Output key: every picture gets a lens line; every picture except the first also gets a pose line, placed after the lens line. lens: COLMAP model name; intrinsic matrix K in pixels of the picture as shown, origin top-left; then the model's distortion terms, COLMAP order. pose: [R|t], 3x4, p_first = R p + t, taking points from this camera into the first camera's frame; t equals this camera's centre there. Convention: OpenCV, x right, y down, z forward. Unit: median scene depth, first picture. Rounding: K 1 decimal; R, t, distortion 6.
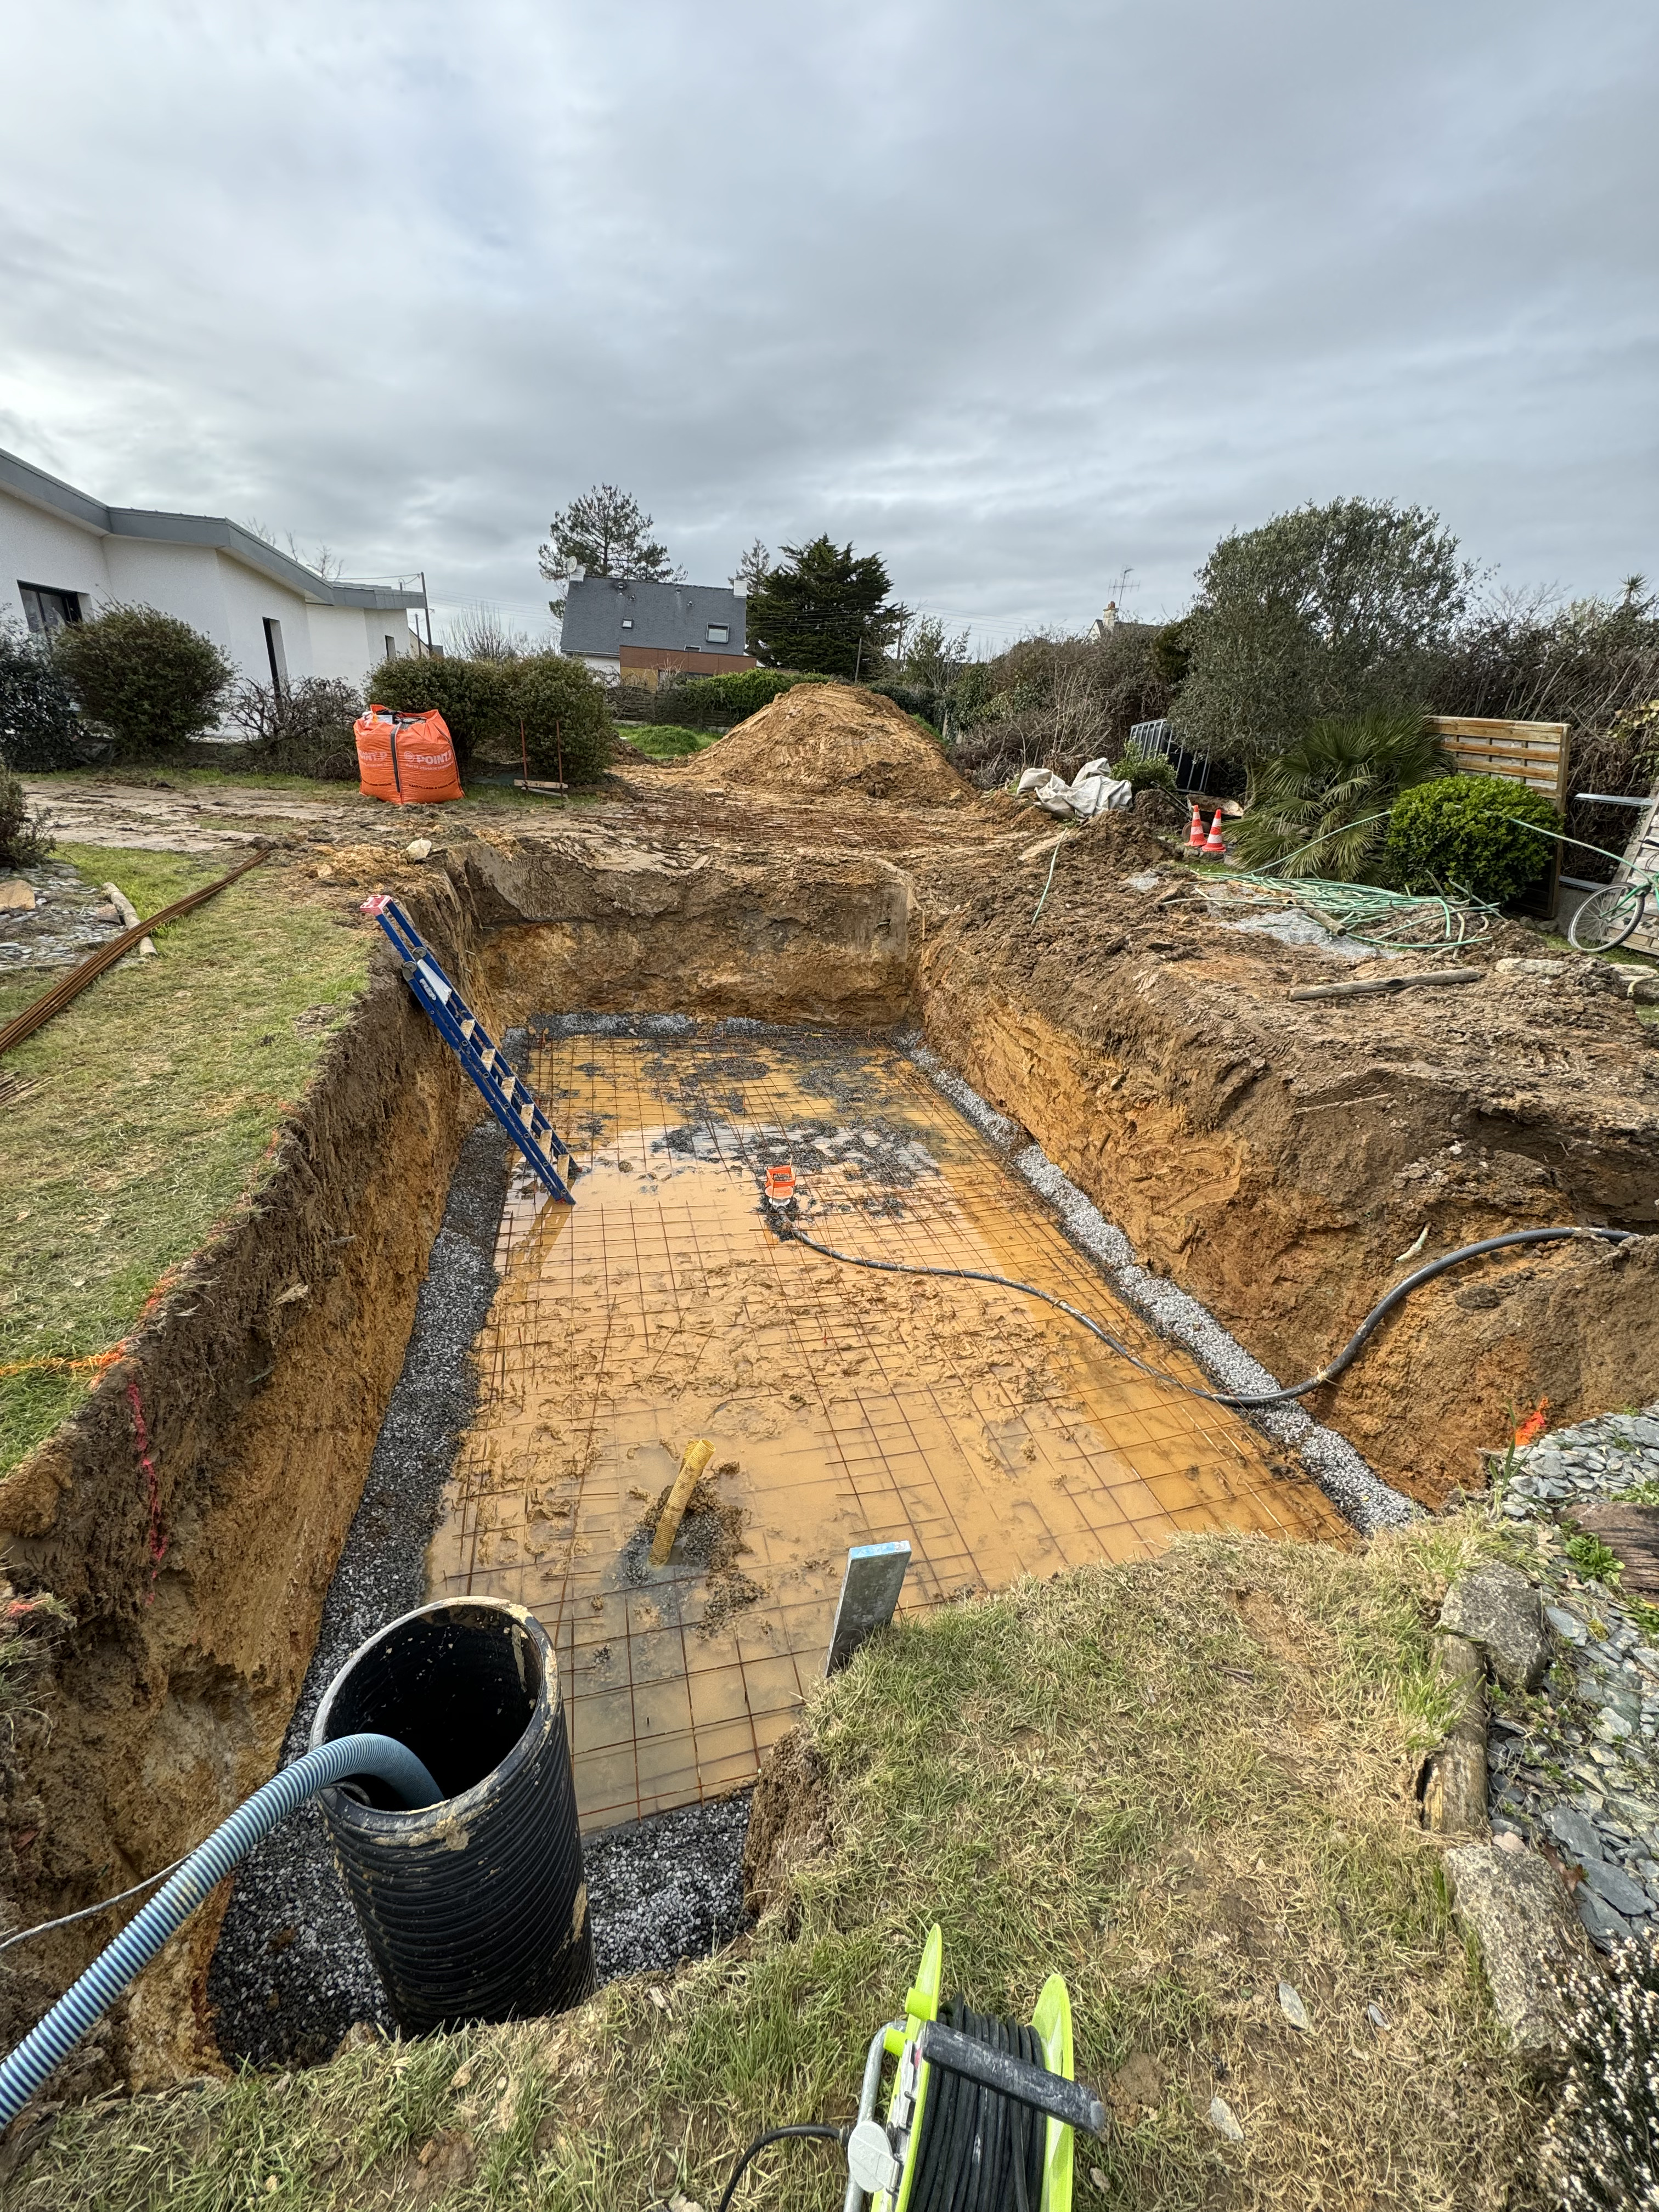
lens RADIAL K [[881.5, 0, 831.5], [0, 881.5, 1104.4], [0, 0, 1]] dist [-0.001882, -0.000056]
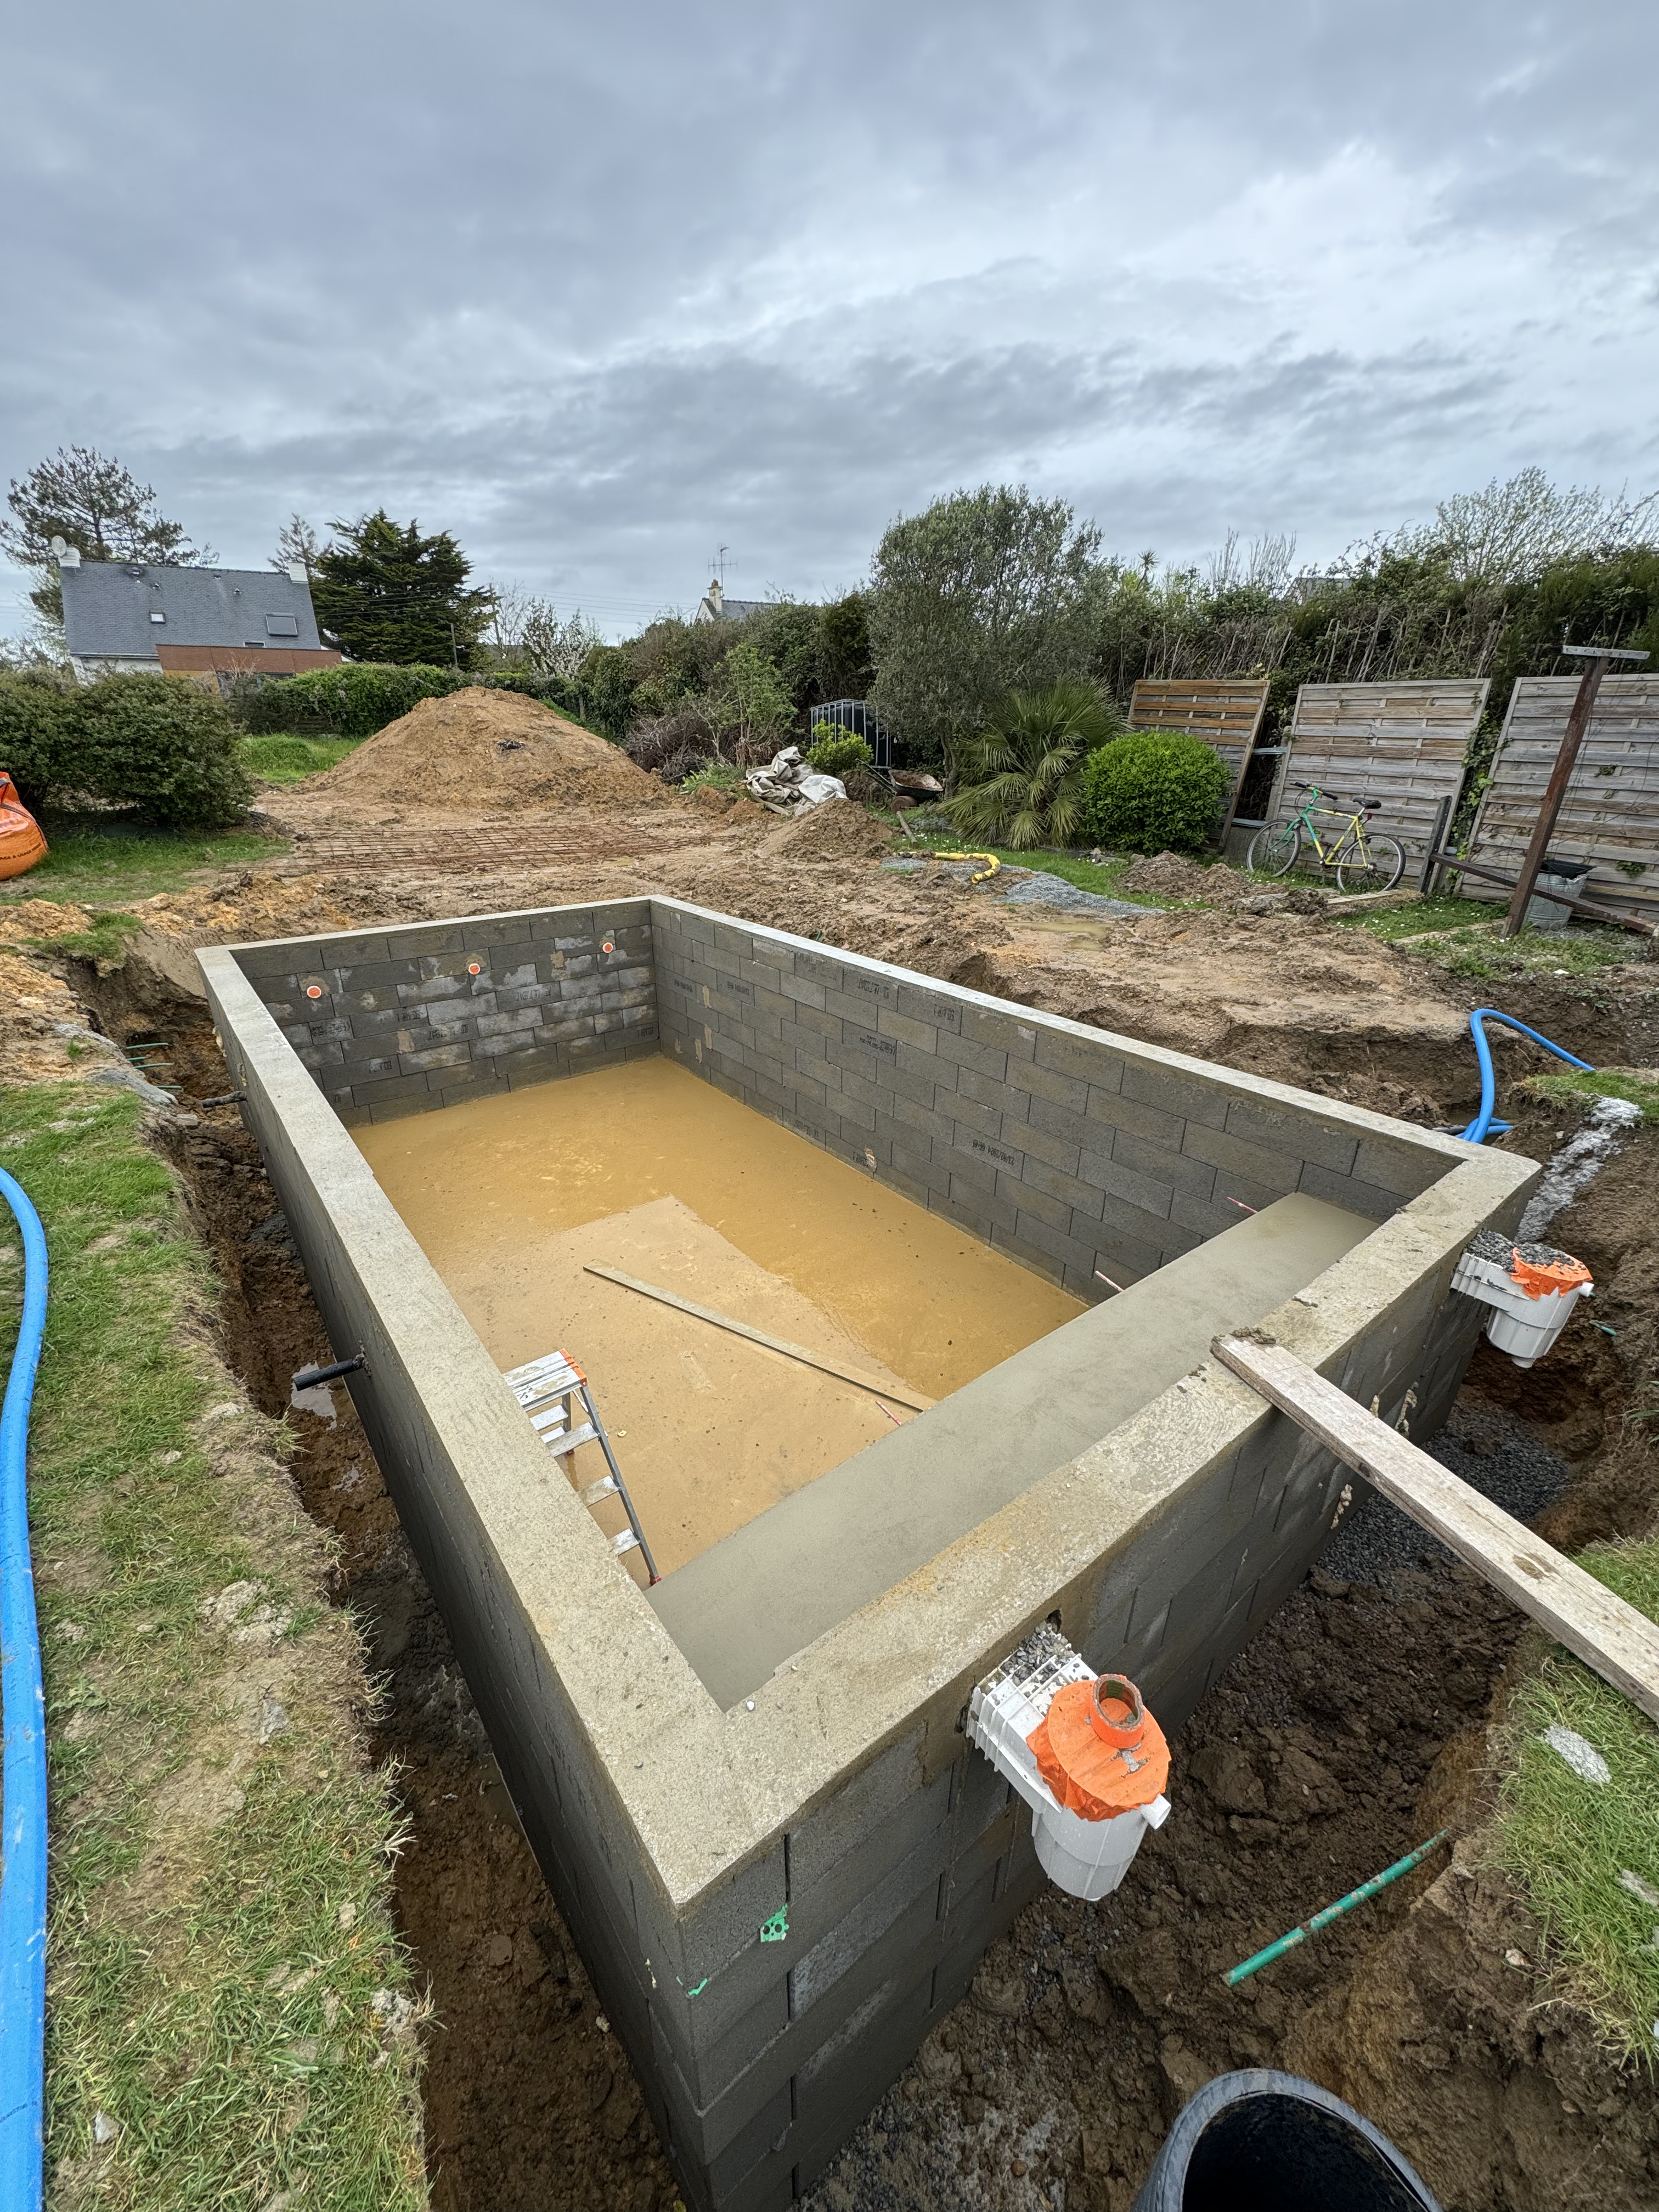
lens RADIAL K [[886.8, 0, 823.9], [0, 886.8, 1108.0], [0, 0, 1]] dist [-0.000079, 0.000413]
pose [[0.921480, -0.214089, 0.324099, -0.076575], [0.207702, 0.976666, 0.054616, -0.032675], [-0.328229, 0.016989, 0.944445, 0.036213]]
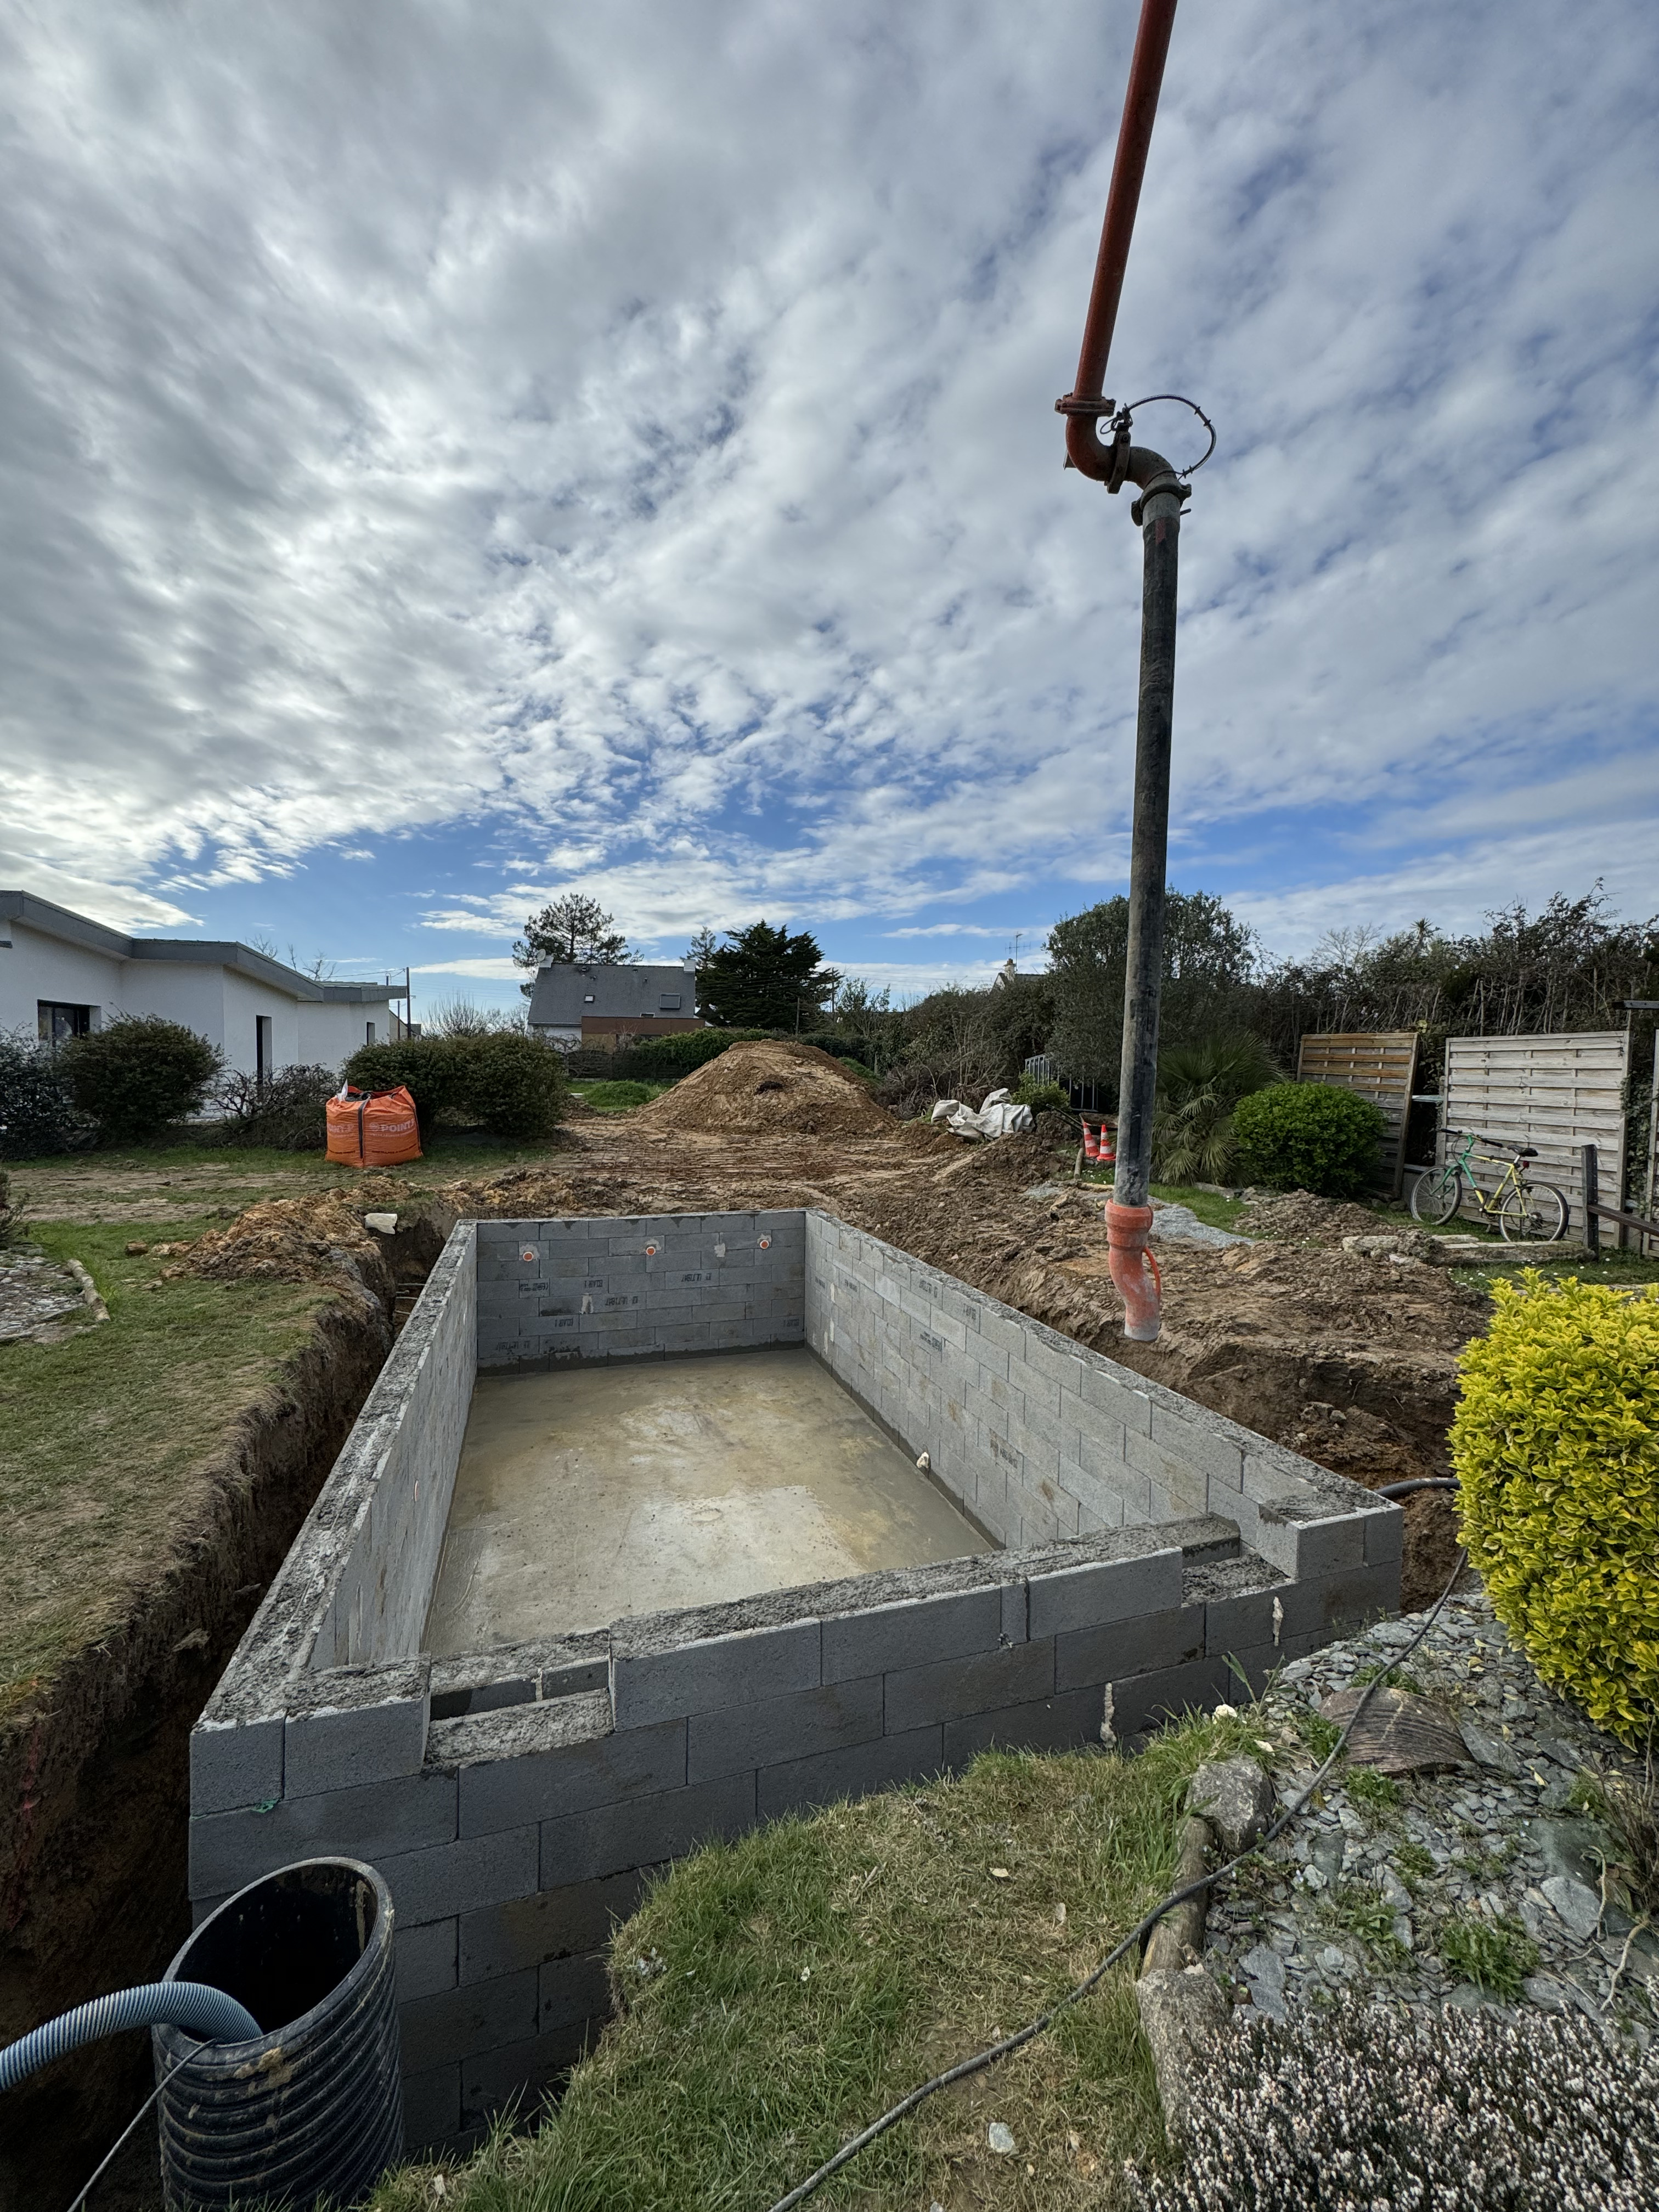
lens RADIAL K [[886.8, 0, 823.9], [0, 886.8, 1108.0], [0, 0, 1]] dist [-0.000079, 0.000413]
pose [[0.996999, -0.063191, 0.044715, 0.027275], [0.074914, 0.933123, -0.351667, 0.012799], [-0.019503, 0.353961, 0.935057, -0.046973]]
